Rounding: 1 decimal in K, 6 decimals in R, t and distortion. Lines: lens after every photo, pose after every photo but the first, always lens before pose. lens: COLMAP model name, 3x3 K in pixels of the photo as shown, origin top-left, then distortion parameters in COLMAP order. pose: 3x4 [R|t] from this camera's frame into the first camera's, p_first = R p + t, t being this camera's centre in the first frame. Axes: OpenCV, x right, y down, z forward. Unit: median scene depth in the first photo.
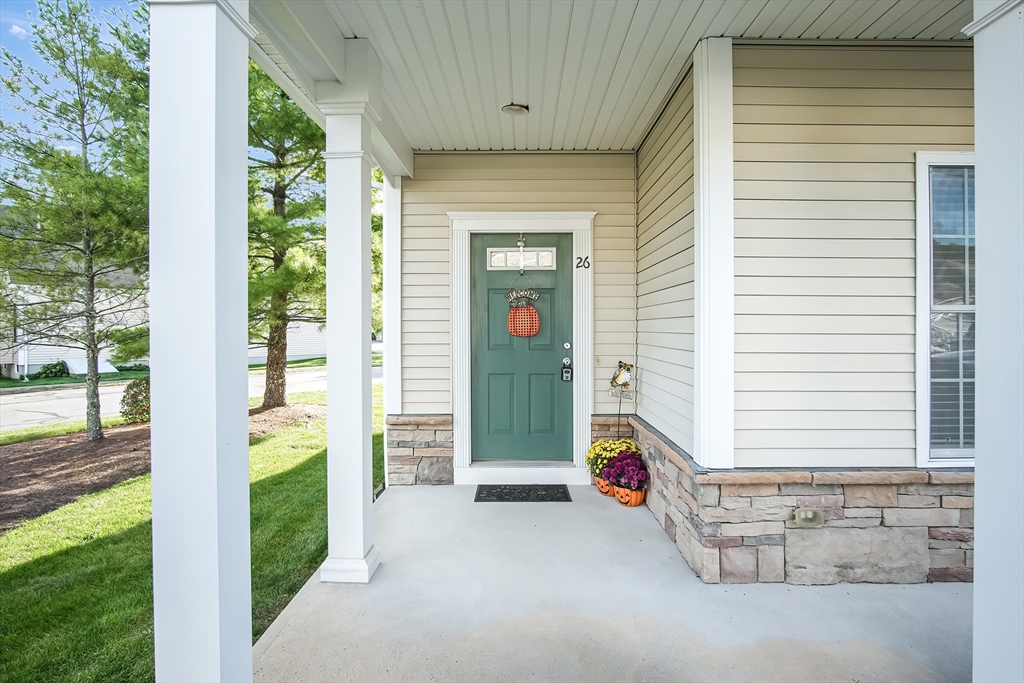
lens RADIAL K [[1049.4, 0, 509.4], [0, 1049.4, 340.7], [0, 0, 1]] dist [-0.071626, 0.000000]
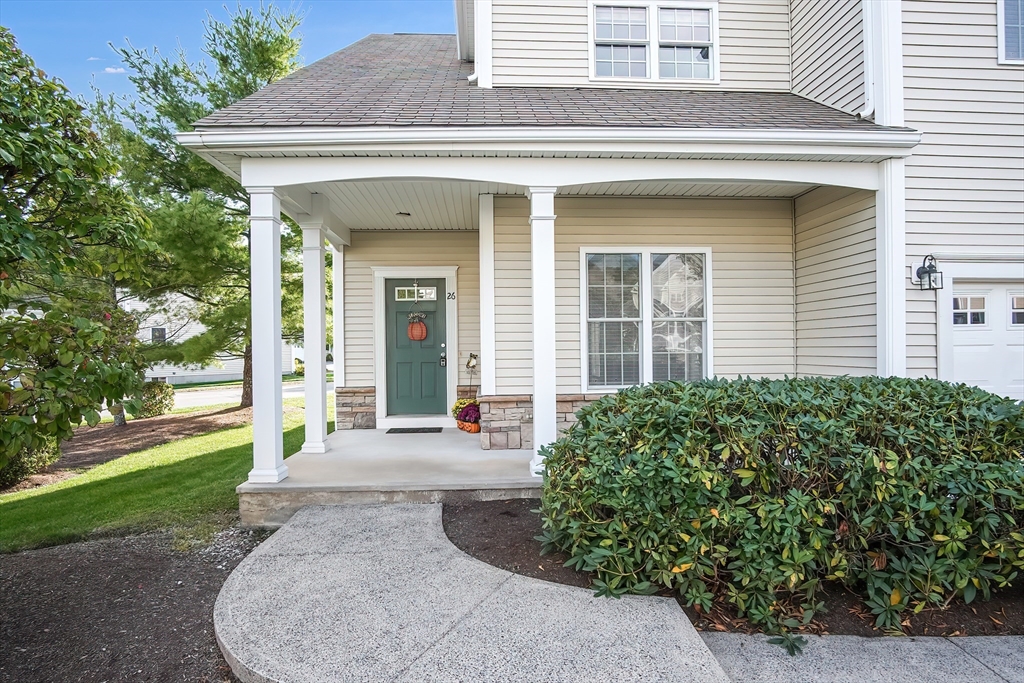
lens RADIAL K [[1049.4, 0, 524.2], [0, 1049.4, 365.9], [0, 0, 1]] dist [-0.071626, 0.000000]
pose [[0.998529, -0.006077, 0.053875, 0.094325], [0.005940, 0.999979, 0.002686, 0.034048], [-0.053890, -0.002362, 0.998544, -0.689068]]
